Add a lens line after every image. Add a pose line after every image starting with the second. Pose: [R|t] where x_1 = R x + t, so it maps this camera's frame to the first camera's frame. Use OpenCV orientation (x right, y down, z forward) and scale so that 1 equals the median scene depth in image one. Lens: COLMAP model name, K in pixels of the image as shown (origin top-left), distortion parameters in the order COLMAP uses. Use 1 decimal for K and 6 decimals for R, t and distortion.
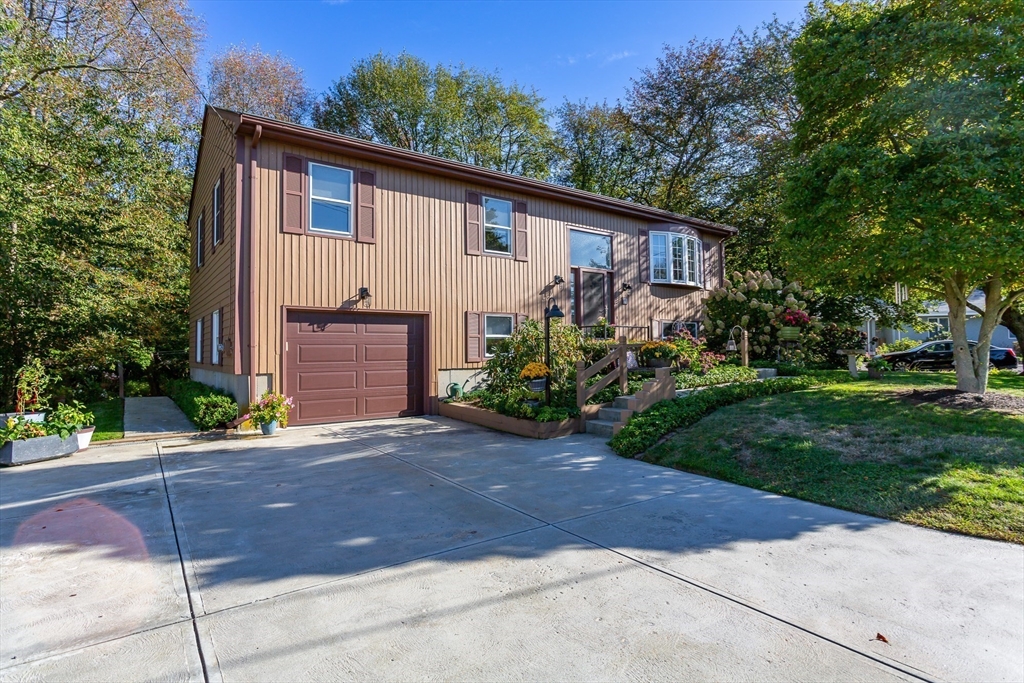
lens RADIAL K [[536.1, 0, 523.1], [0, 536.1, 326.1], [0, 0, 1]] dist [0.001736, -0.000234]
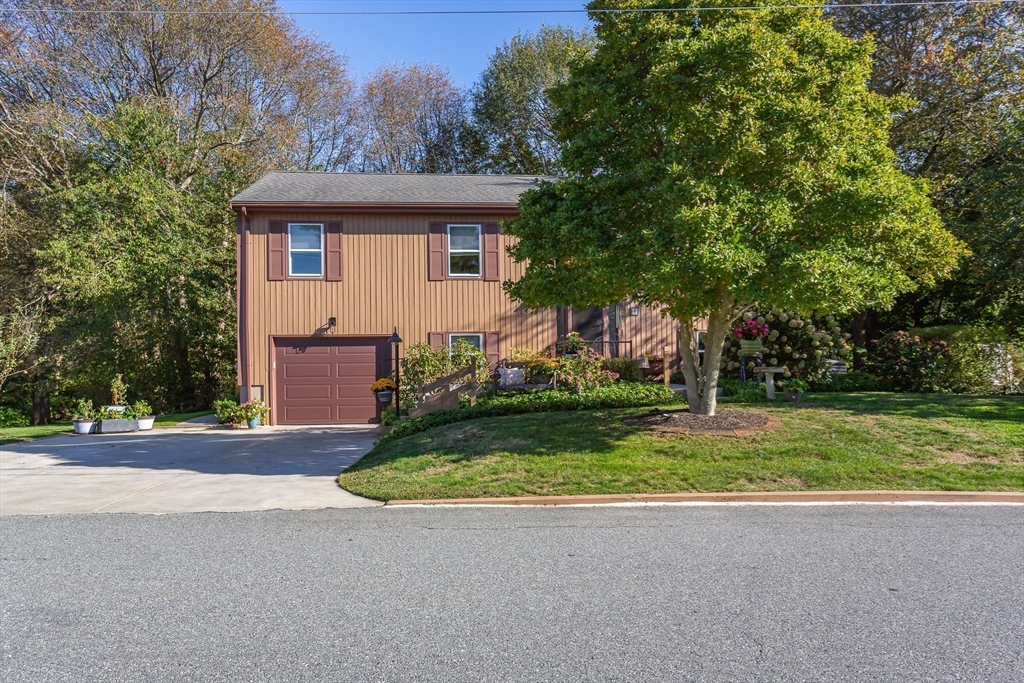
lens RADIAL K [[764.5, 0, 511.4], [0, 764.5, 344.3], [0, 0, 1]] dist [0.001692, 0.000759]
pose [[0.856093, -0.015246, -0.516597, 0.978246], [0.028333, 0.999446, 0.017457, -0.028775], [0.516045, -0.029582, 0.856051, -0.305025]]
